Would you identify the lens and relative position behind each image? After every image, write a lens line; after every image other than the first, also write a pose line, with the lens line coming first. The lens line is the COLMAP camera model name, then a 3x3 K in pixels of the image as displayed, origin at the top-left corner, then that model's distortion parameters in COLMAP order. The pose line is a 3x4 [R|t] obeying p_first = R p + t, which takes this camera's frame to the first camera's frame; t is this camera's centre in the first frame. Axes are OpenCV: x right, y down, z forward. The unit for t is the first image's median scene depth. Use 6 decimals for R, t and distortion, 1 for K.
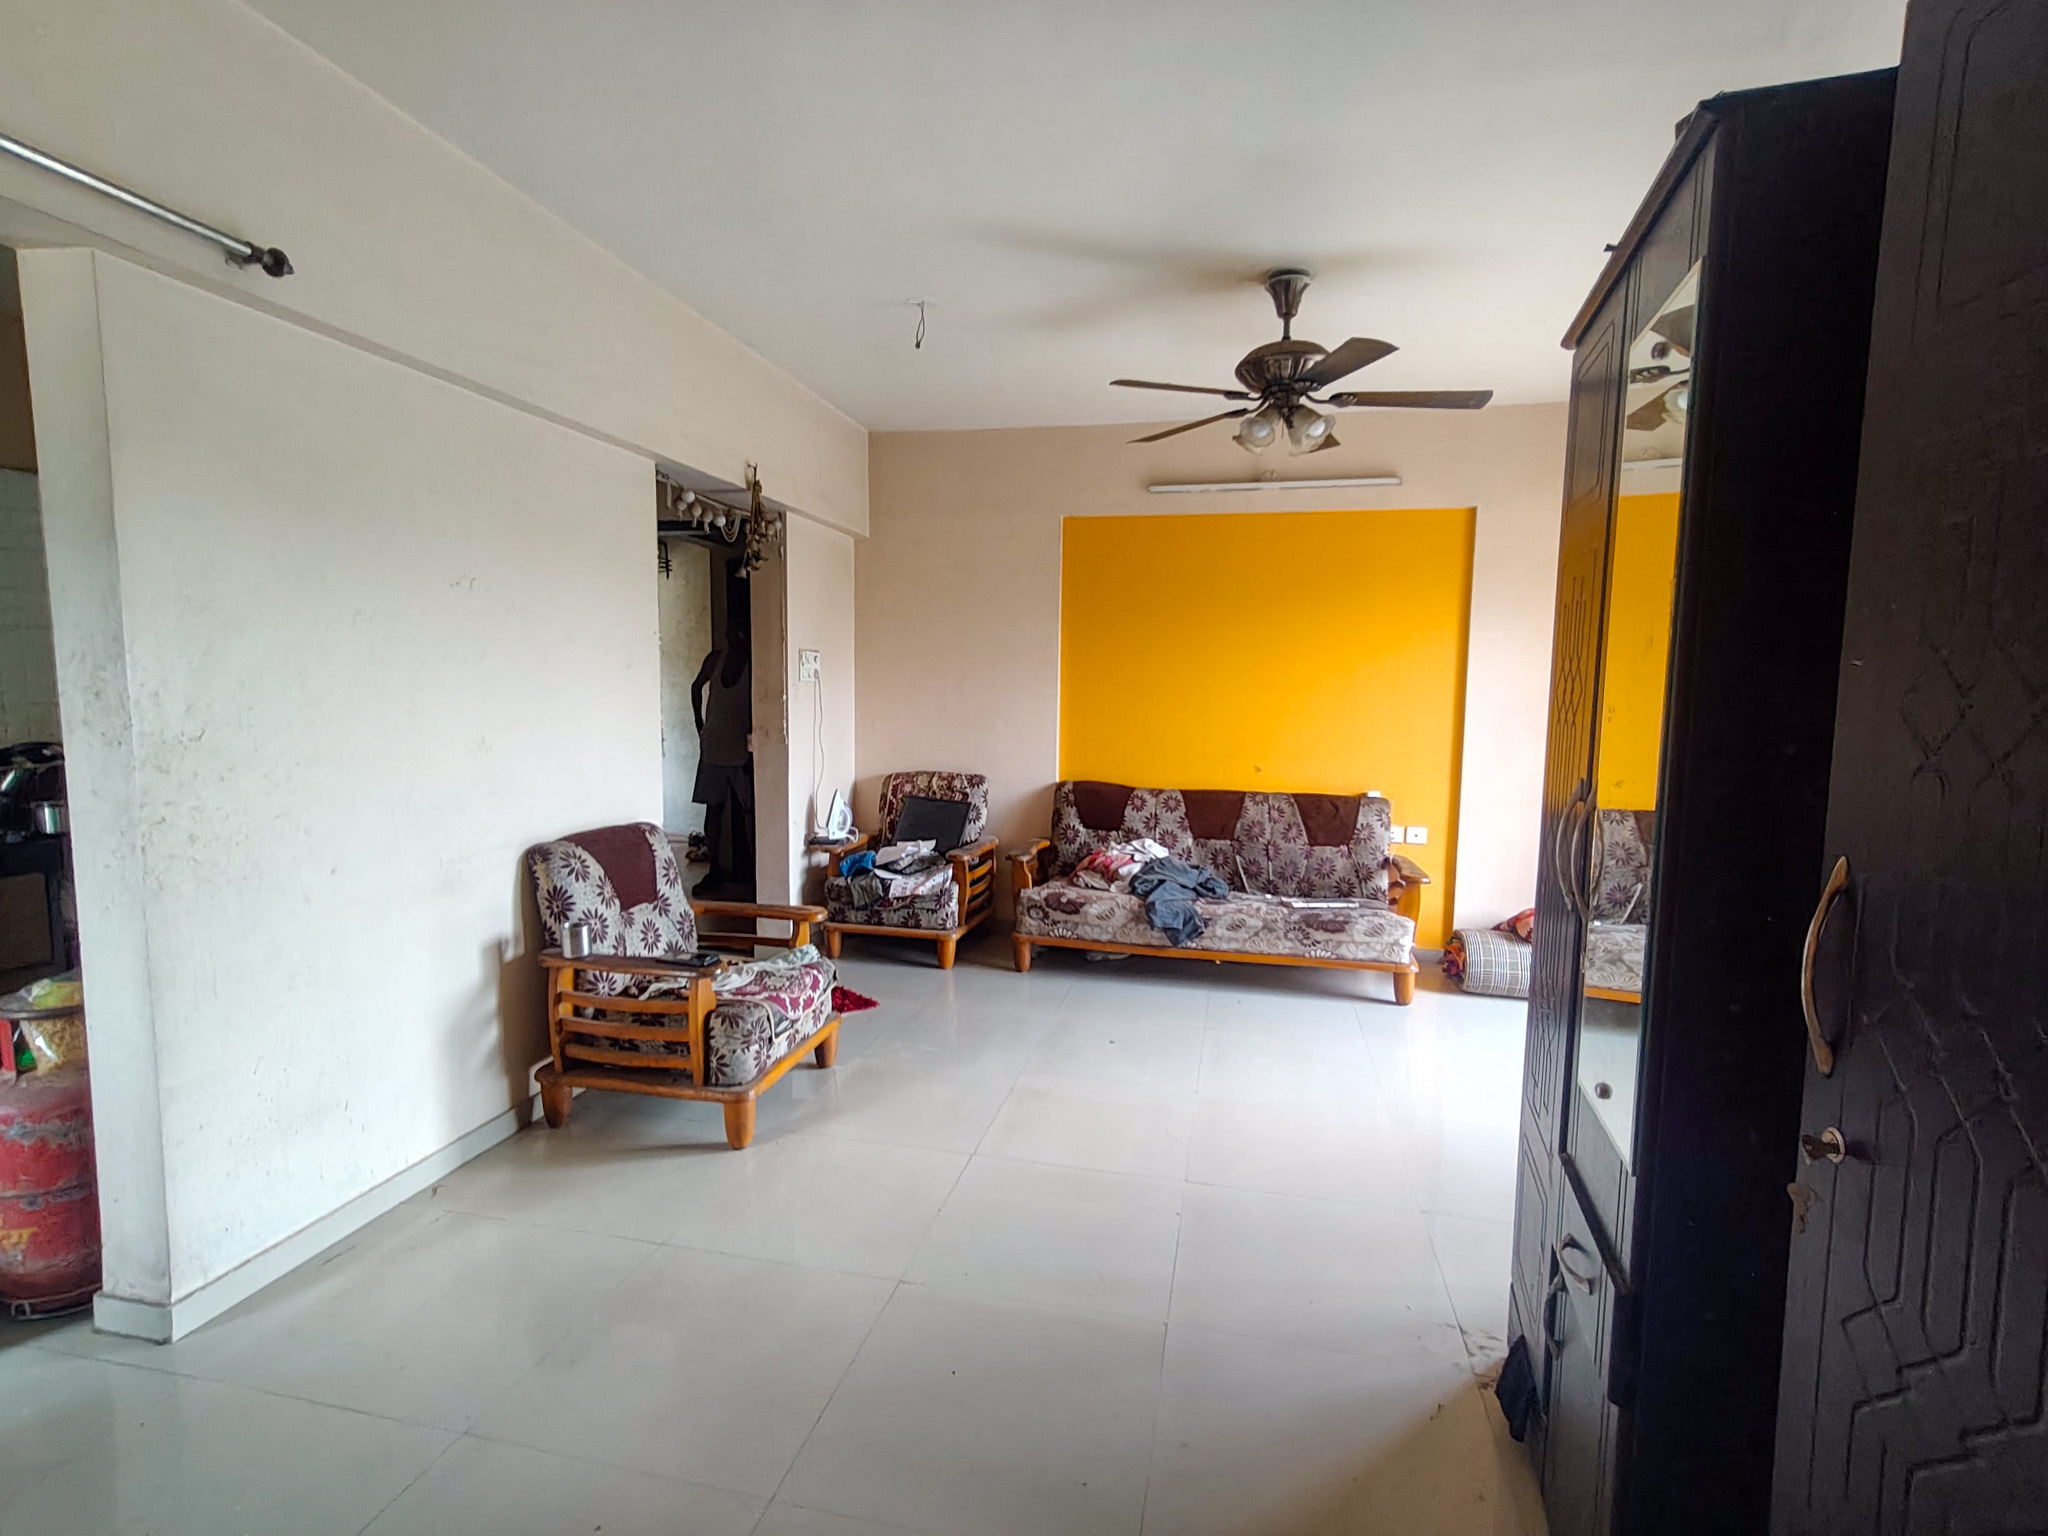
lens RADIAL K [[965.3, 0, 1033.2], [0, 965.3, 771.5], [0, 0, 1]] dist [0.007917, 0.000462]
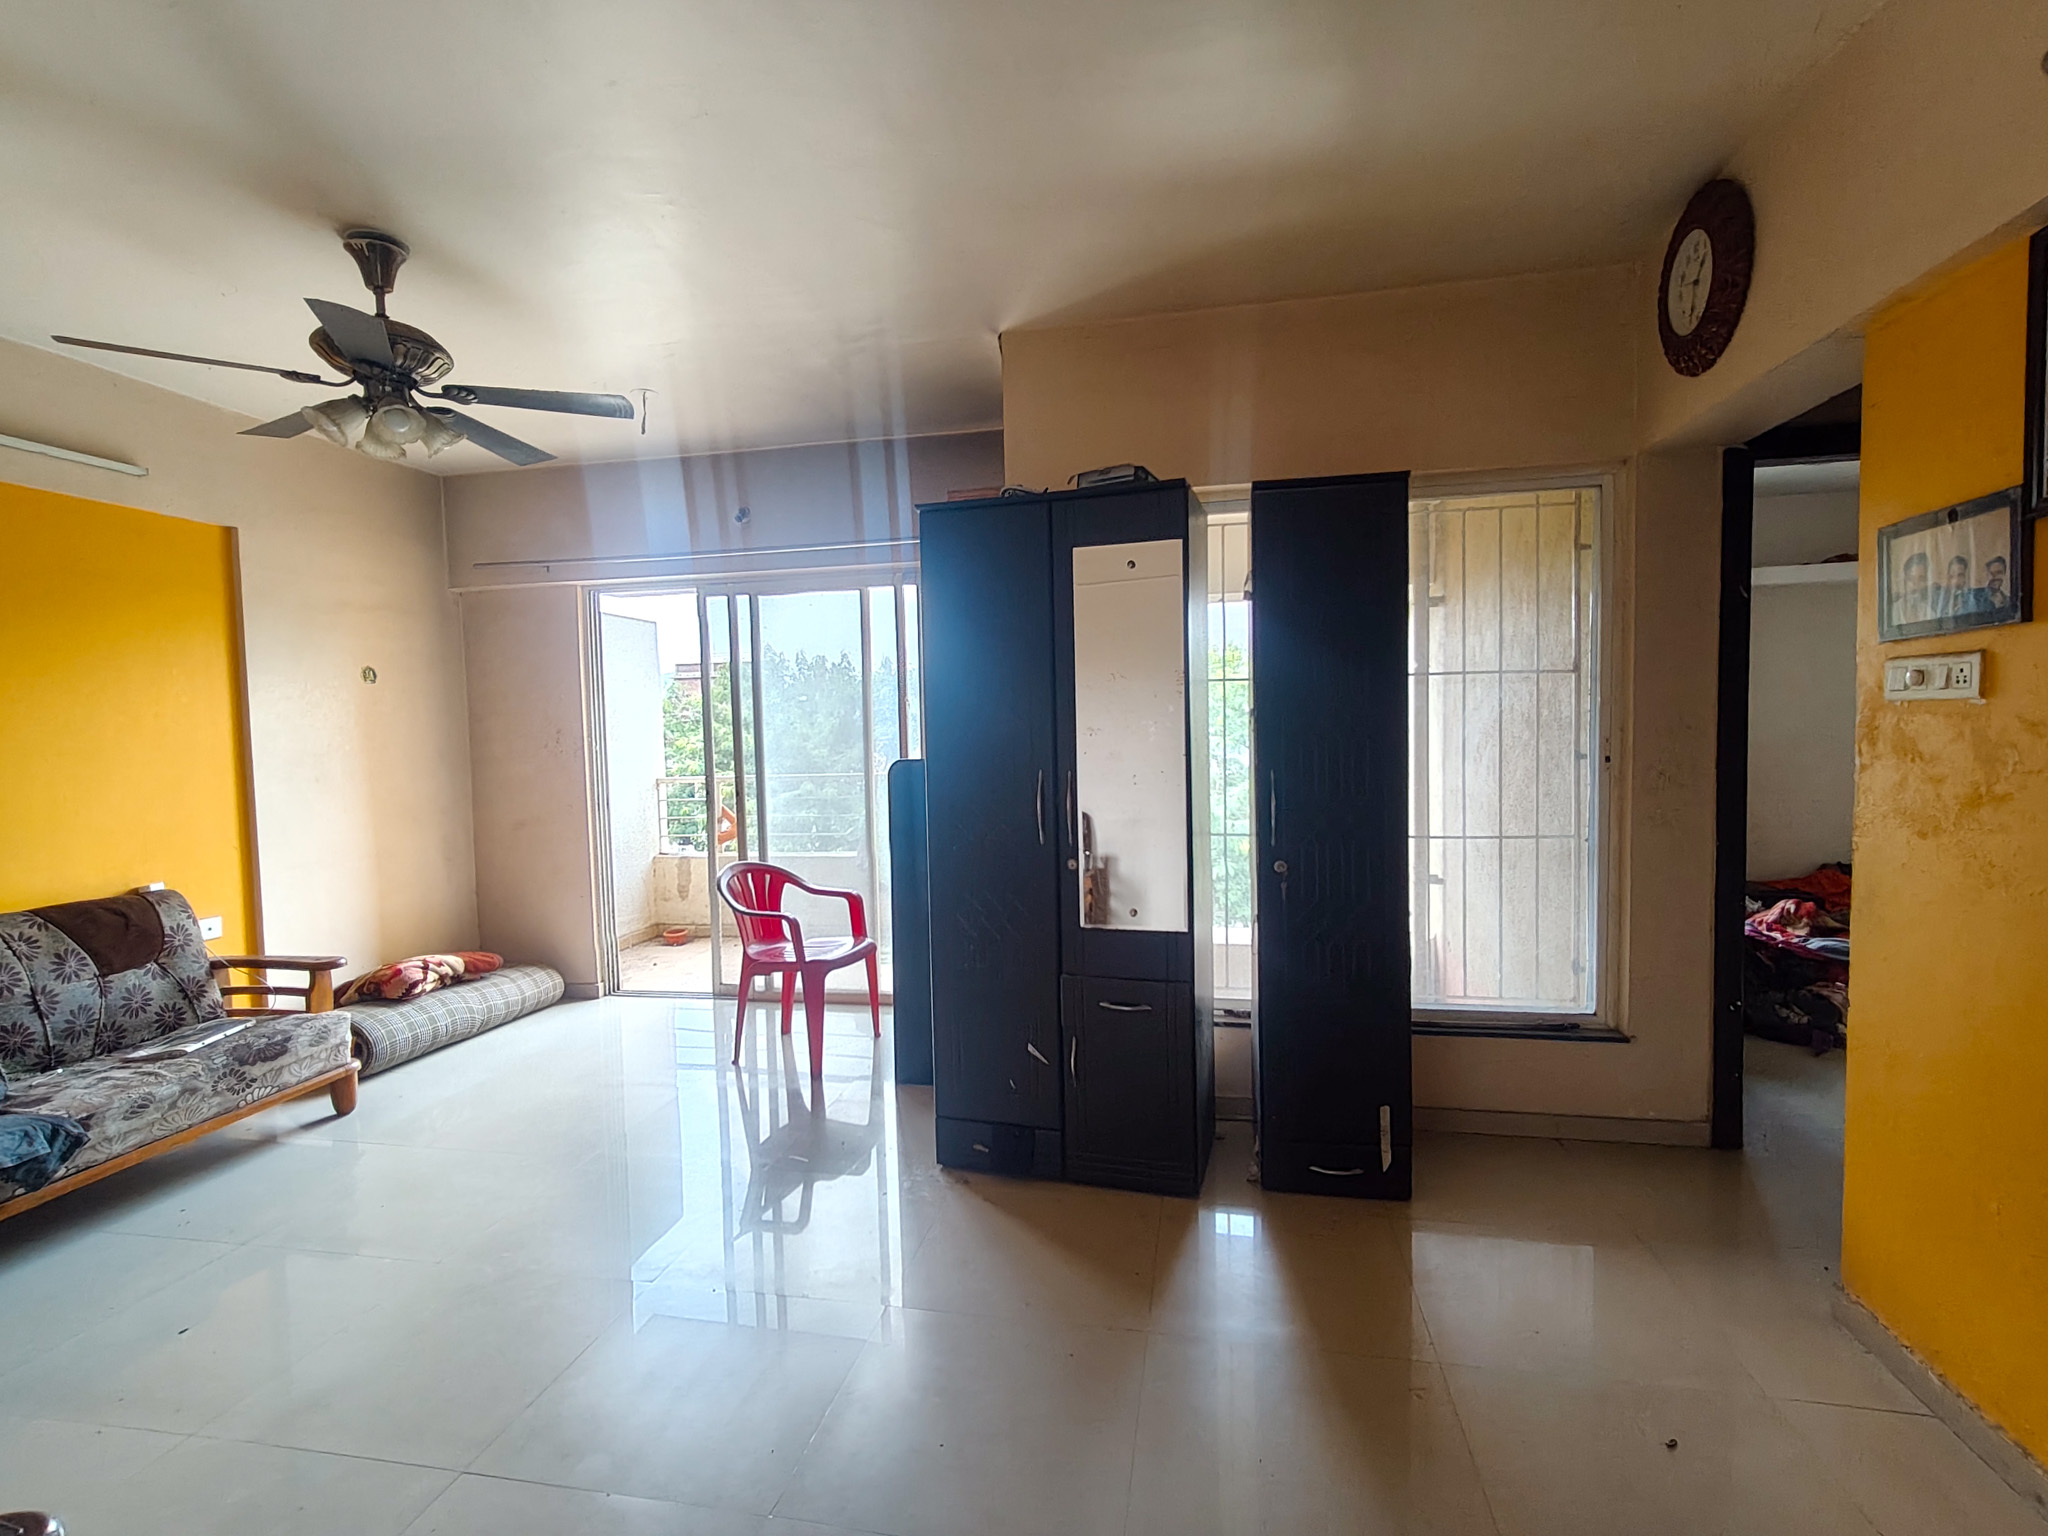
lens RADIAL K [[965.3, 0, 1014.3], [0, 965.3, 770.3], [0, 0, 1]] dist [0.007917, 0.000462]
pose [[-0.004482, -0.062078, 0.998061, -0.447713], [0.118354, 0.991023, 0.062171, -0.038906], [-0.992961, 0.118404, 0.002906, 0.386888]]
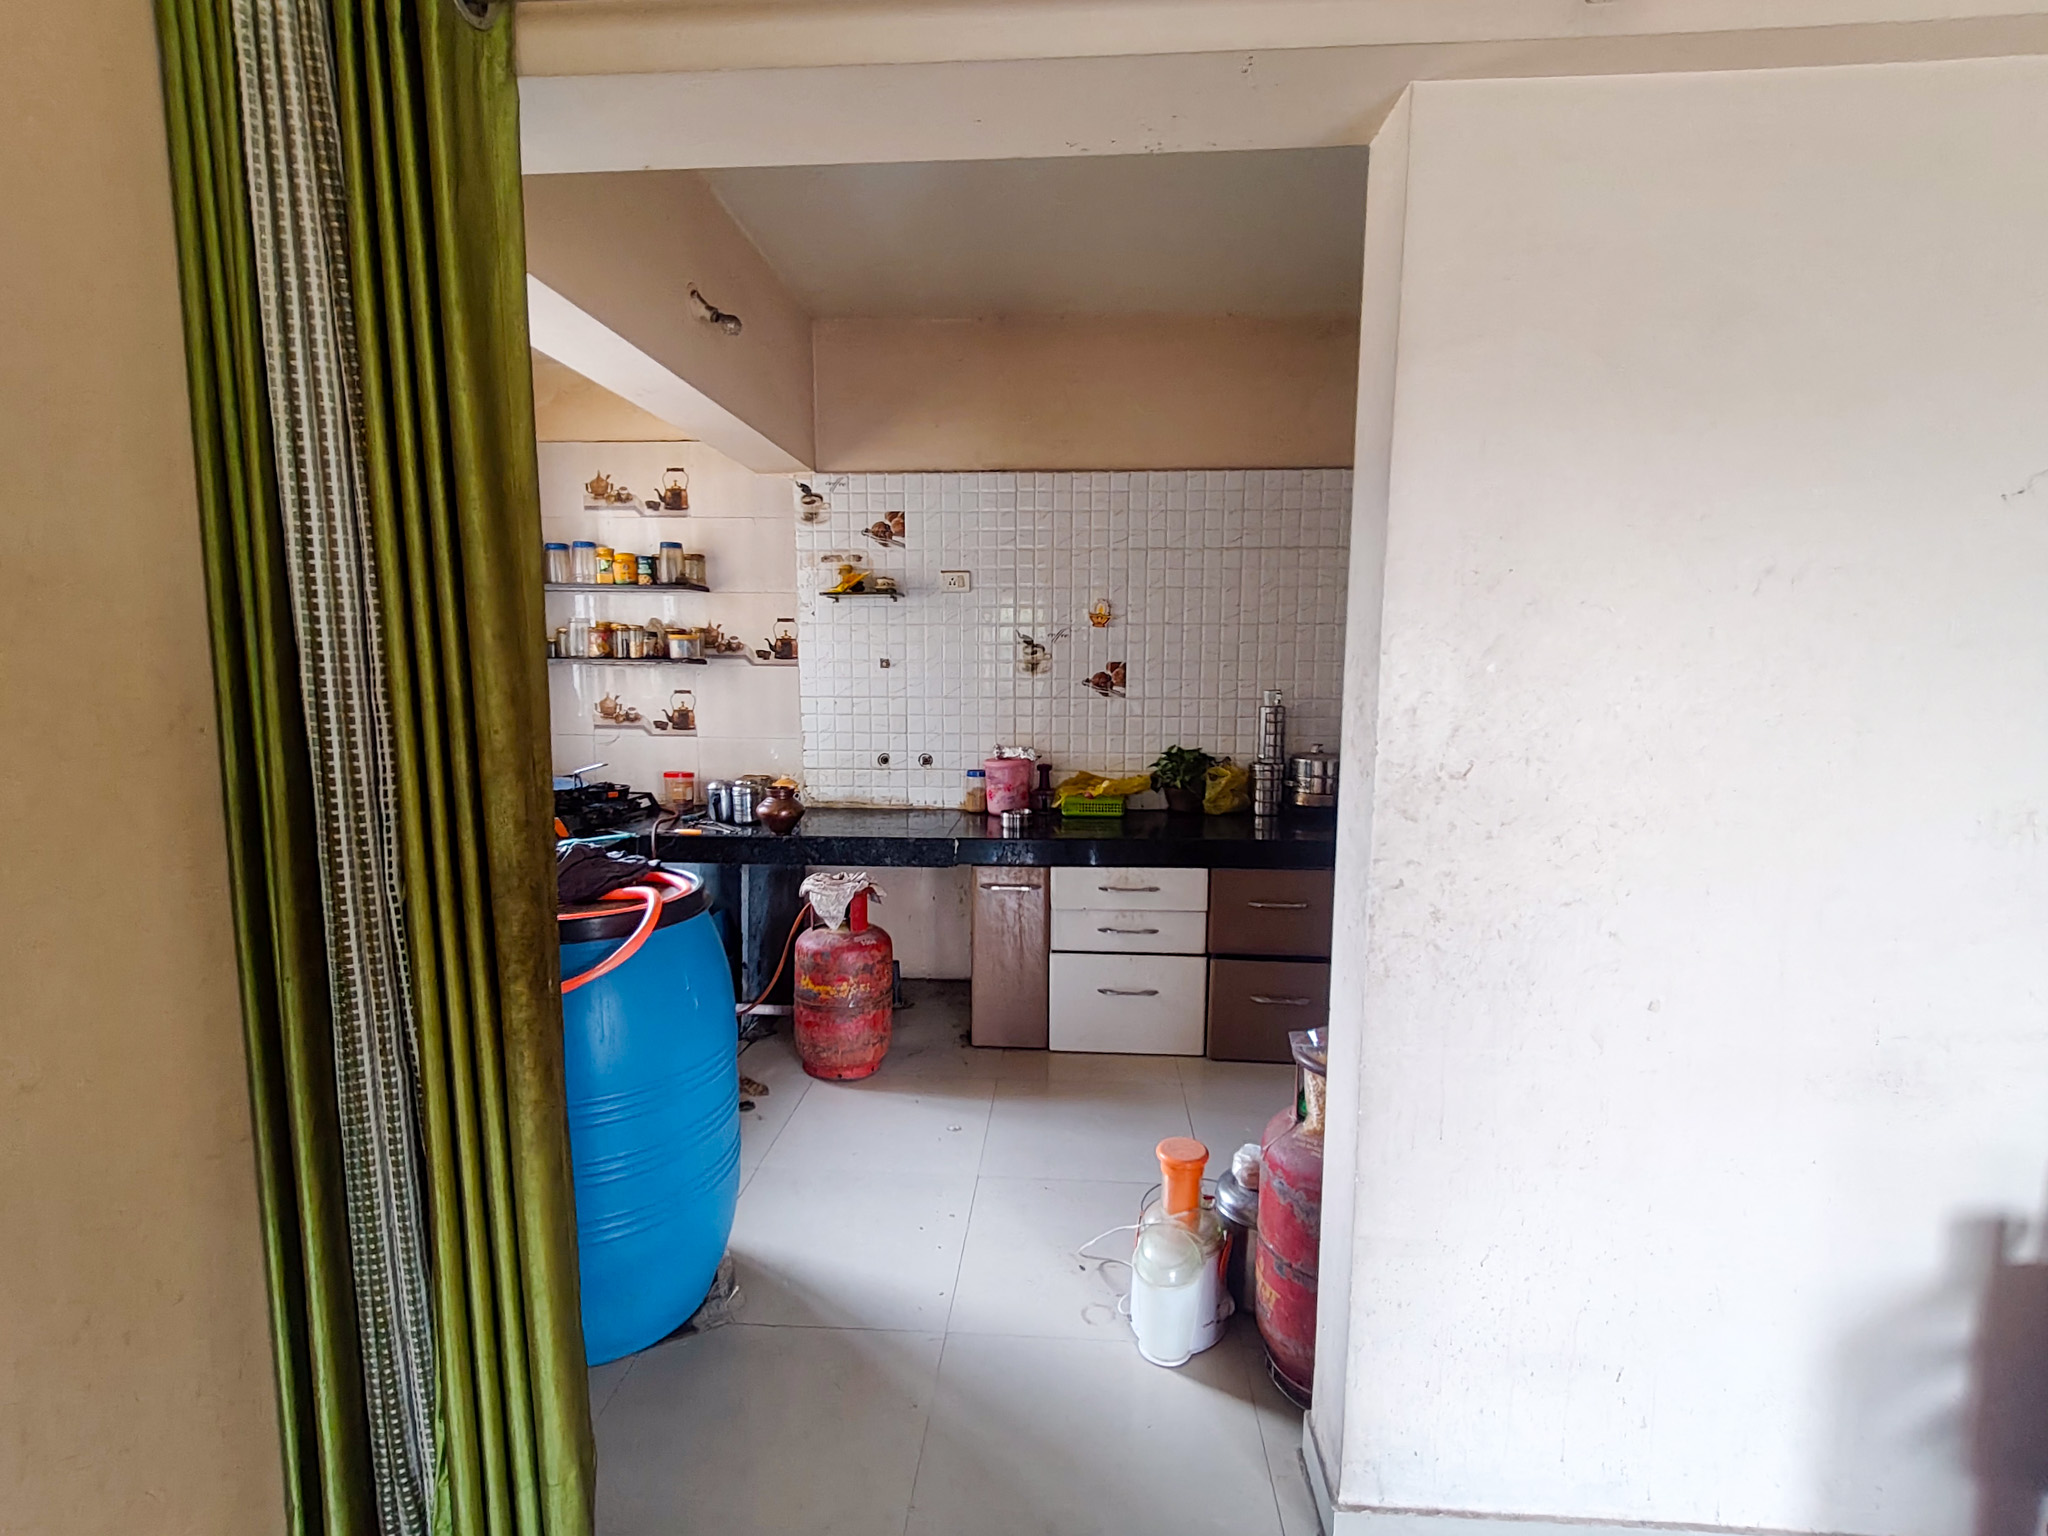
lens RADIAL K [[965.3, 0, 1032.6], [0, 965.3, 783.2], [0, 0, 1]] dist [0.007917, 0.000462]
pose [[0.154837, 0.111631, -0.981613, -0.108289], [-0.095045, 0.990670, 0.097669, -0.030953], [0.983357, 0.078174, 0.164003, 0.273528]]
